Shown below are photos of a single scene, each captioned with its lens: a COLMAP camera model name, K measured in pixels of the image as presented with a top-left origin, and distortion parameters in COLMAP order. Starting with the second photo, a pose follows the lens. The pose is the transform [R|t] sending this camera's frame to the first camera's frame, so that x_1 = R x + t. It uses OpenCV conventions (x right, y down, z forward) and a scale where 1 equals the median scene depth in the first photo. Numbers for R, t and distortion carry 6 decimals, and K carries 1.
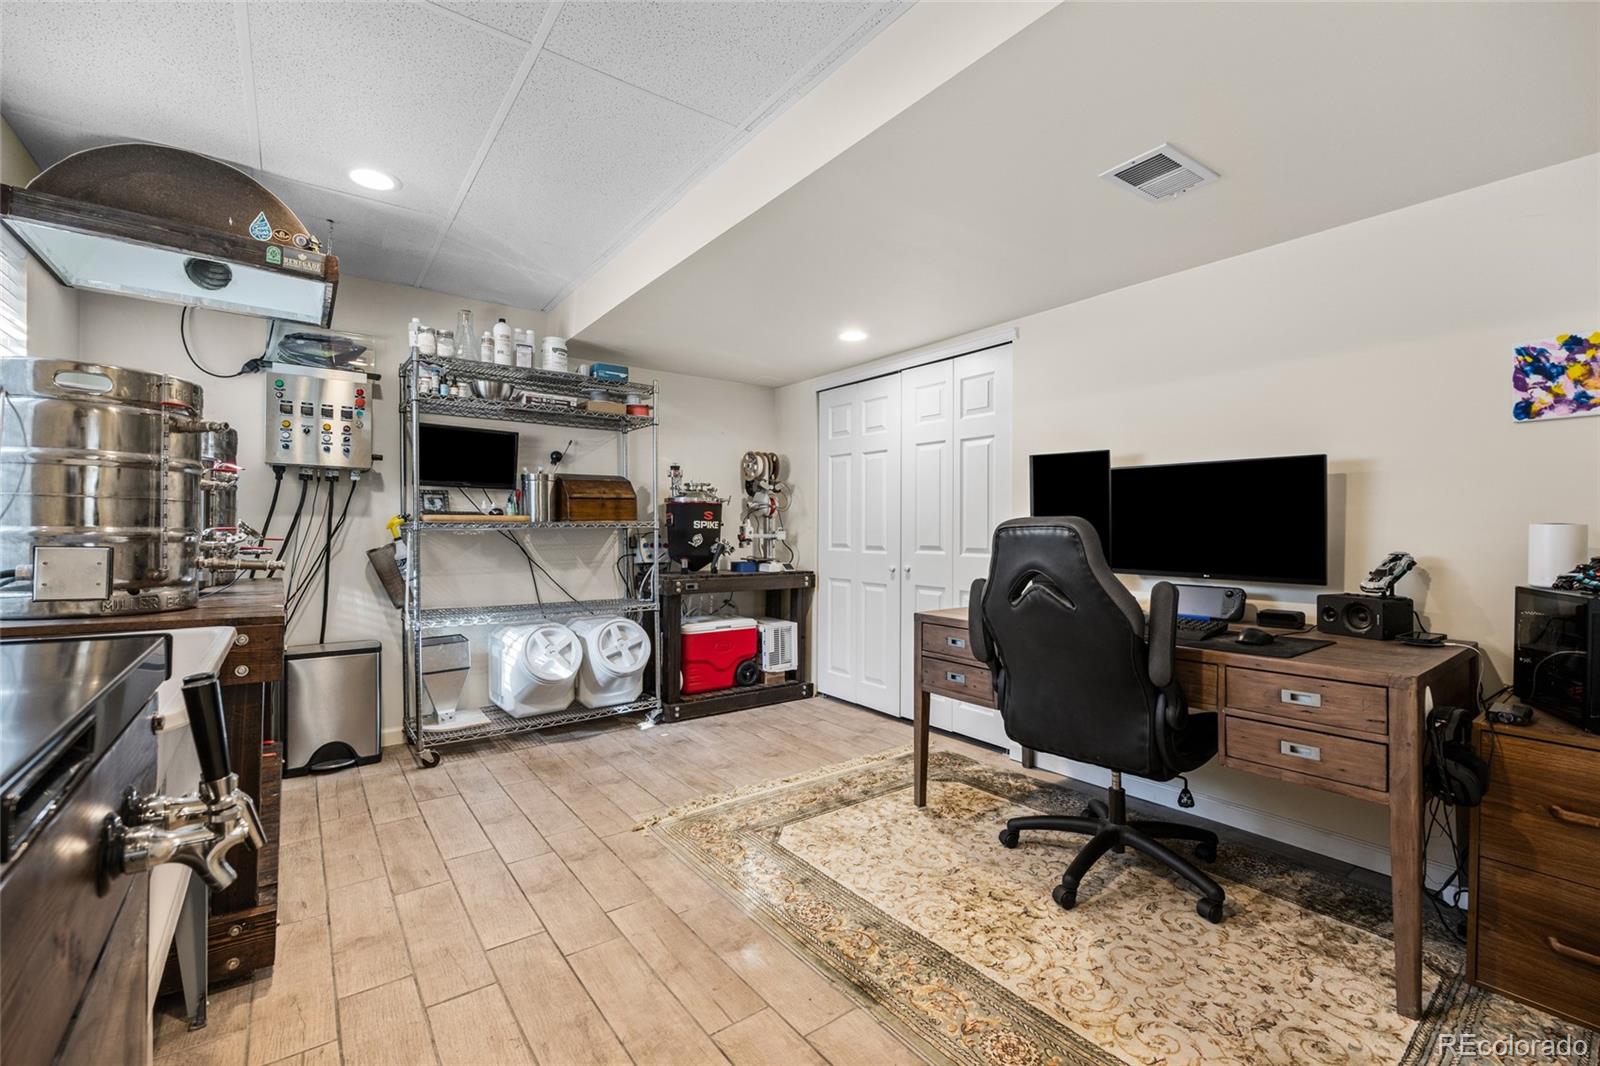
lens RADIAL K [[685.3, 0, 804.3], [0, 685.3, 533.9], [0, 0, 1]] dist [0.002683, 0.000087]
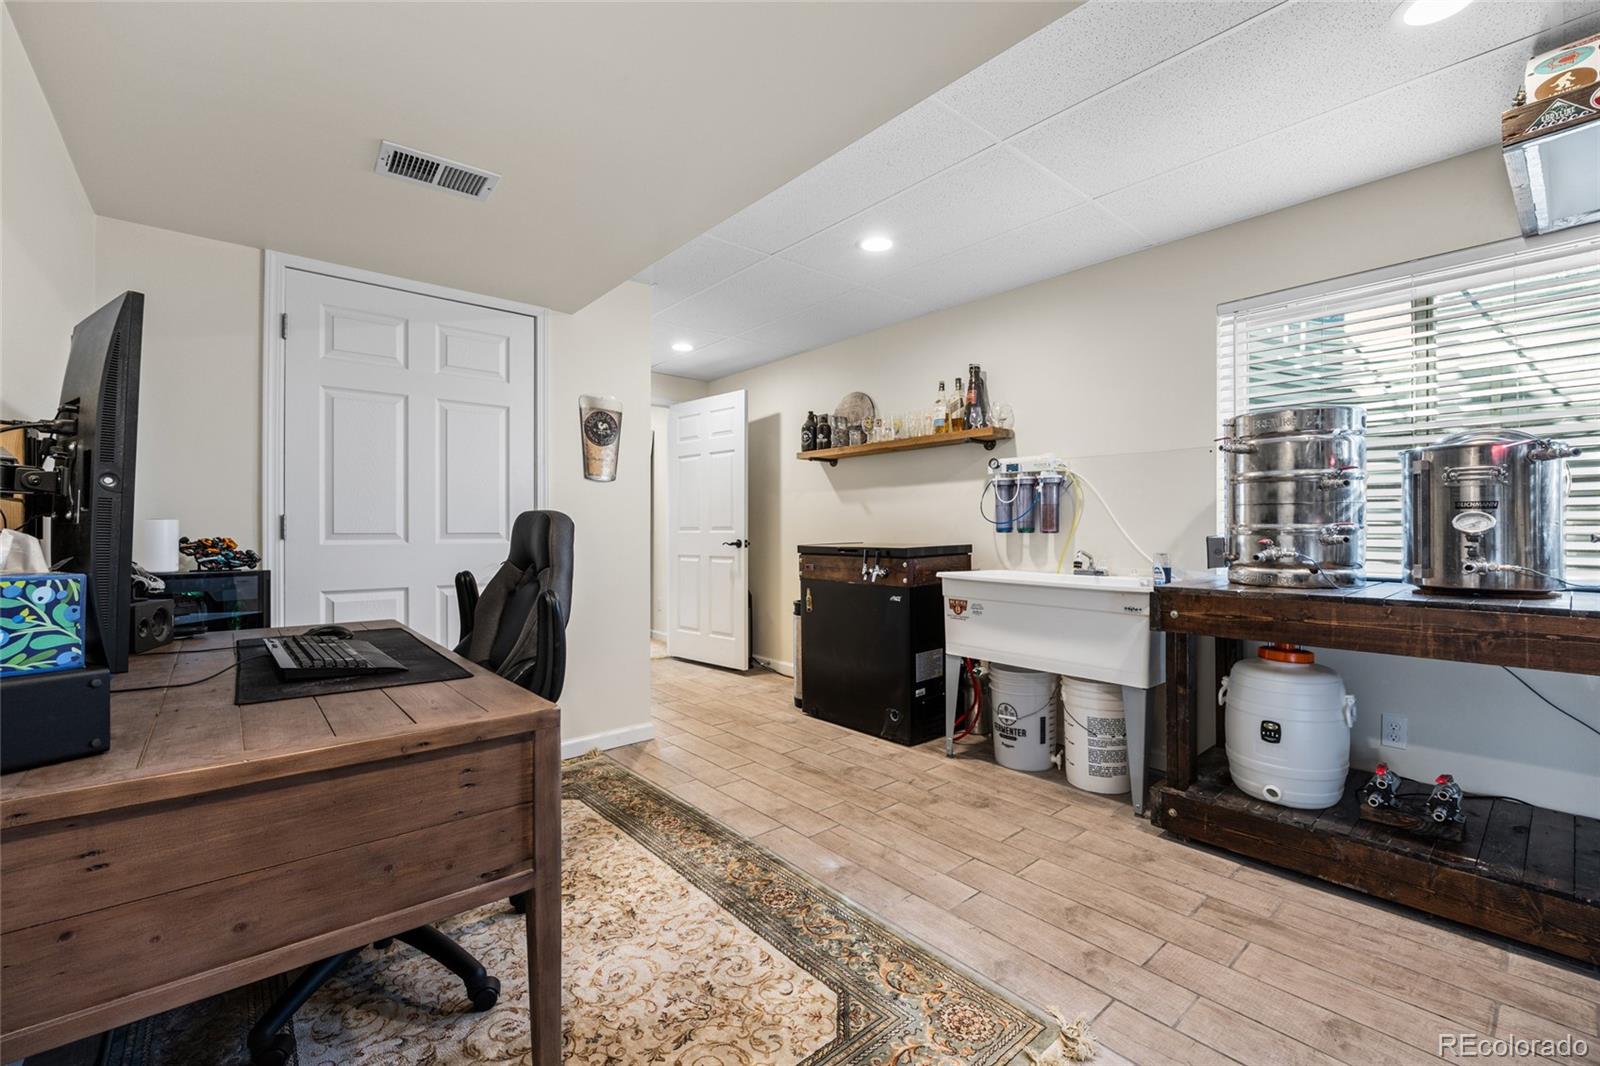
lens RADIAL K [[685.3, 0, 805.4], [0, 685.3, 526.5], [0, 0, 1]] dist [0.002683, 0.000087]
pose [[-0.998060, 0.000465, -0.062256, 0.023495], [0.000346, 0.999998, 0.001911, -0.003883], [0.062256, 0.001886, -0.998058, 1.147533]]
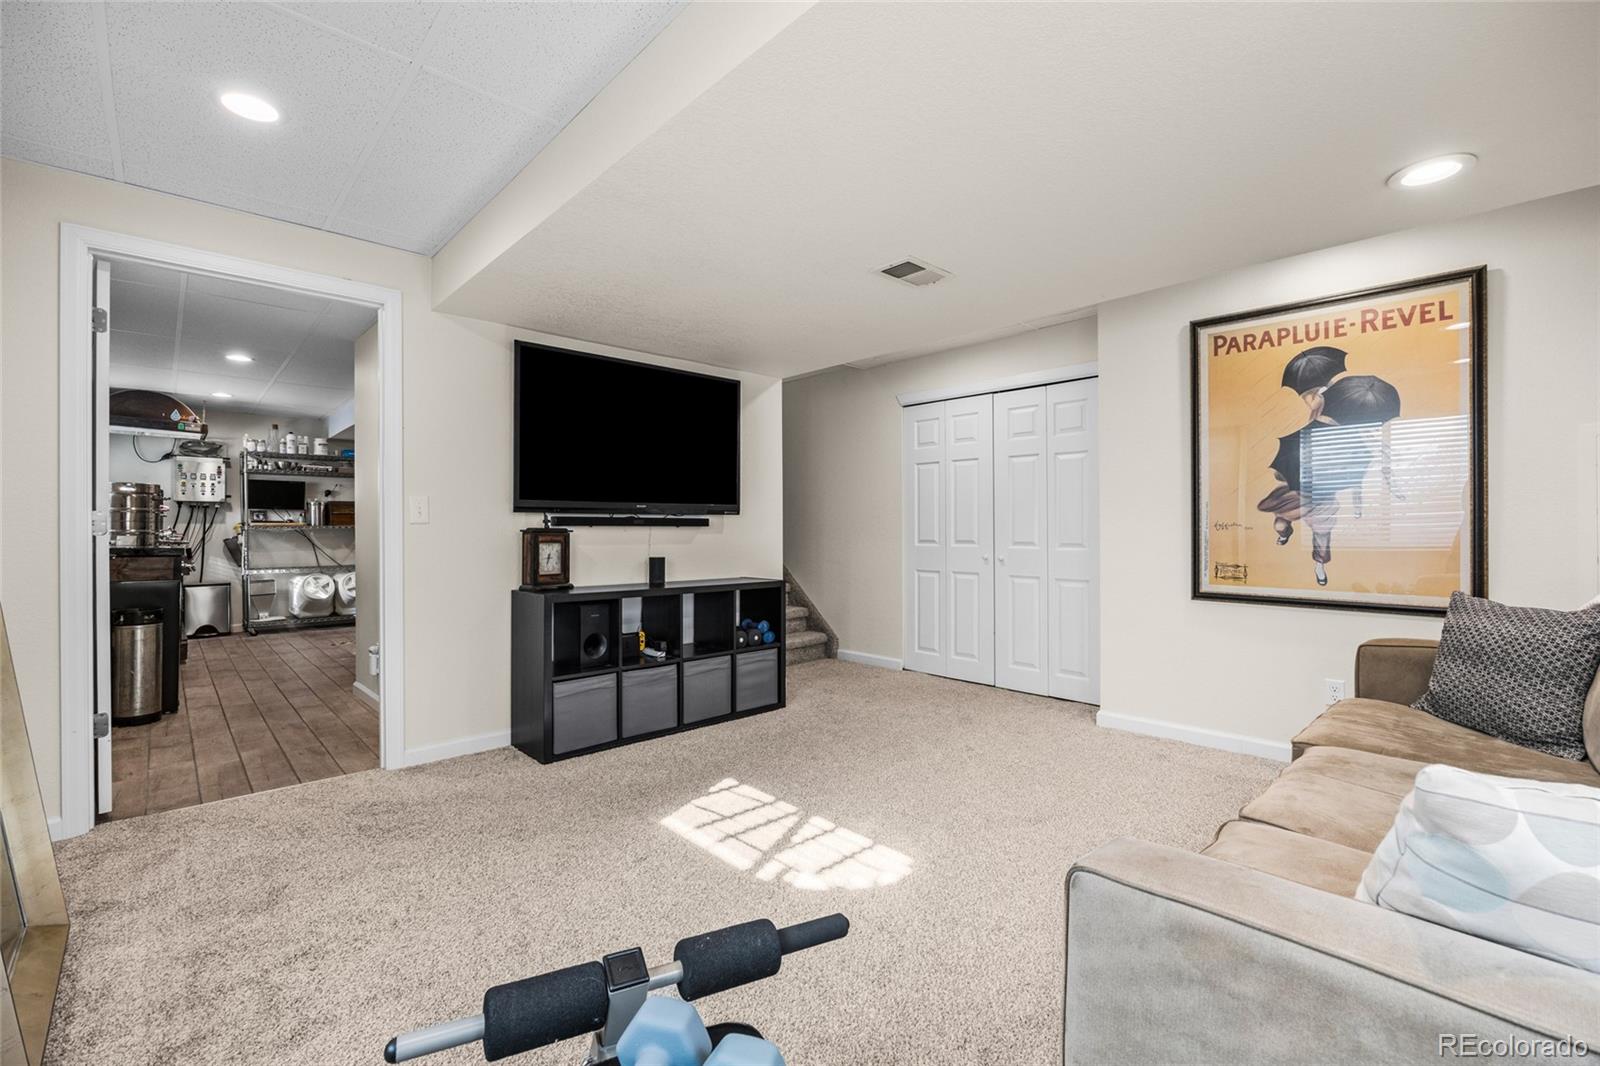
lens RADIAL K [[685.3, 0, 795.1], [0, 685.3, 525.8], [0, 0, 1]] dist [0.002683, 0.000087]
pose [[0.994767, -0.005997, 0.101992, 0.939762], [0.006622, 0.999961, -0.005784, 0.005269], [-0.101954, 0.006429, 0.994768, -1.343646]]
